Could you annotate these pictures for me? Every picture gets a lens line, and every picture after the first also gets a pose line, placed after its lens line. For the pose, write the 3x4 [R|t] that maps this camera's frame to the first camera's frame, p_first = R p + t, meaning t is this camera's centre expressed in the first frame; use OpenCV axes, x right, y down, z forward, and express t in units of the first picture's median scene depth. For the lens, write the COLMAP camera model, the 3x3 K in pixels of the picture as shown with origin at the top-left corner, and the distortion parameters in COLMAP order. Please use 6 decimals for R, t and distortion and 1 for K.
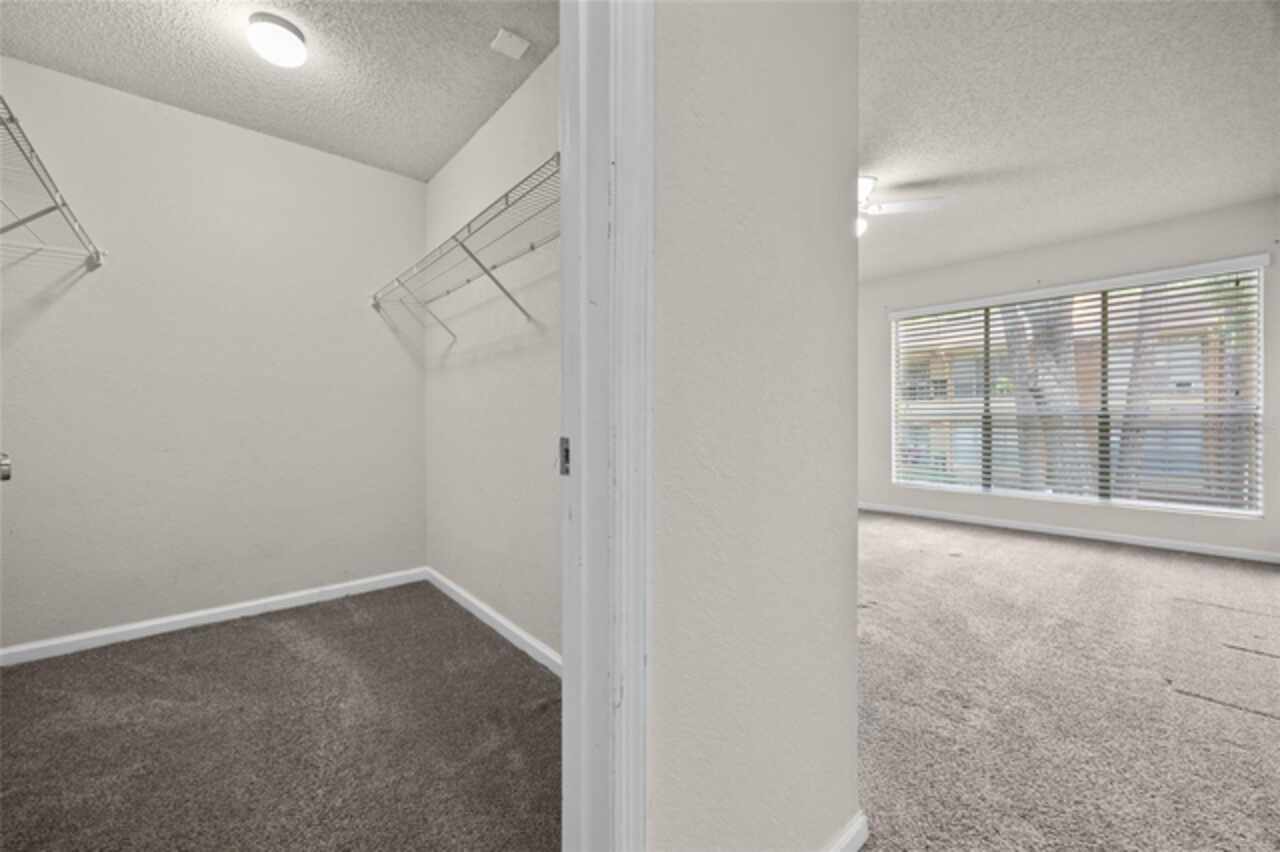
lens RADIAL K [[492.2, 0, 637.6], [0, 492.2, 420.9], [0, 0, 1]] dist [-0.000321, -0.000705]
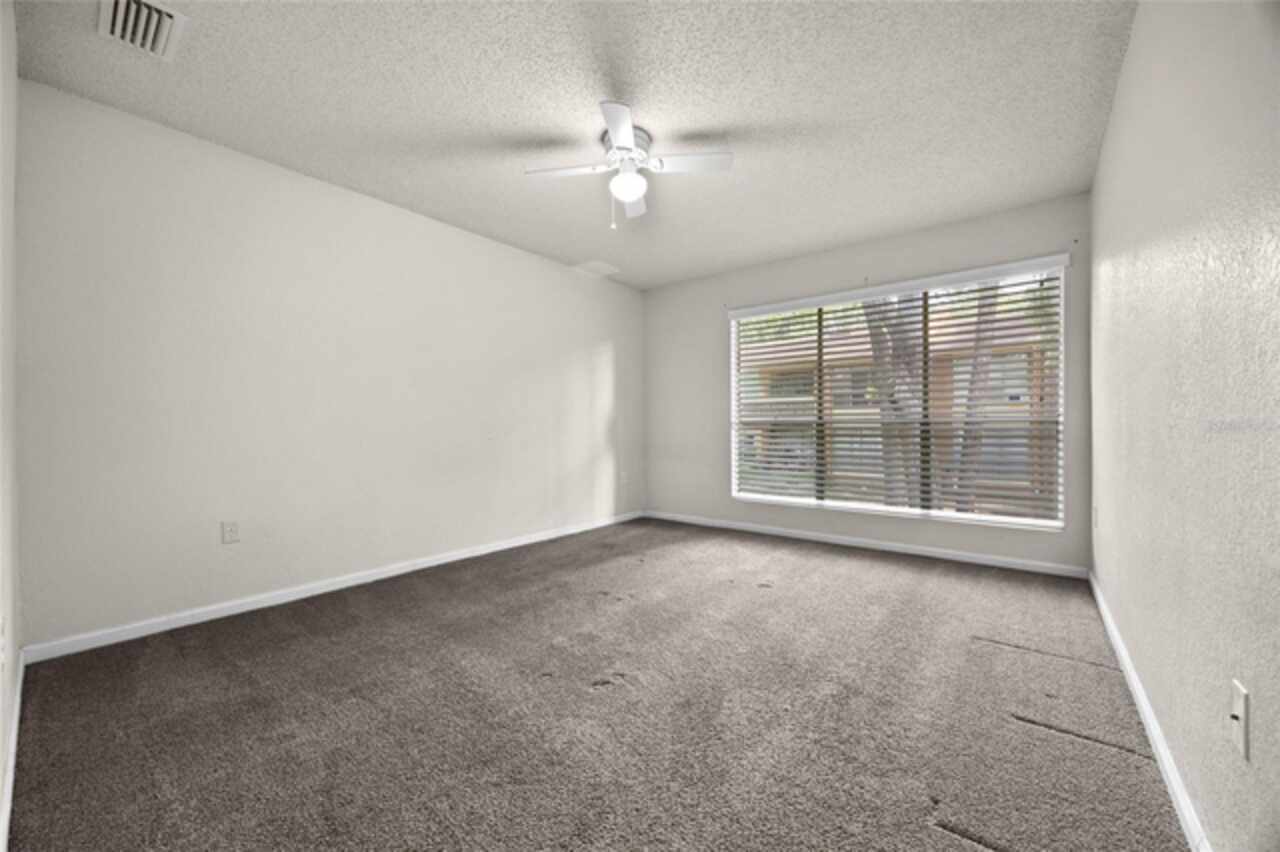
lens RADIAL K [[492.2, 0, 639.2], [0, 492.2, 430.5], [0, 0, 1]] dist [-0.000321, -0.000705]
pose [[0.983388, -0.001544, 0.181508, 0.274387], [0.001082, 0.999996, 0.002647, 0.000606], [-0.181511, -0.002407, 0.983386, 0.198101]]
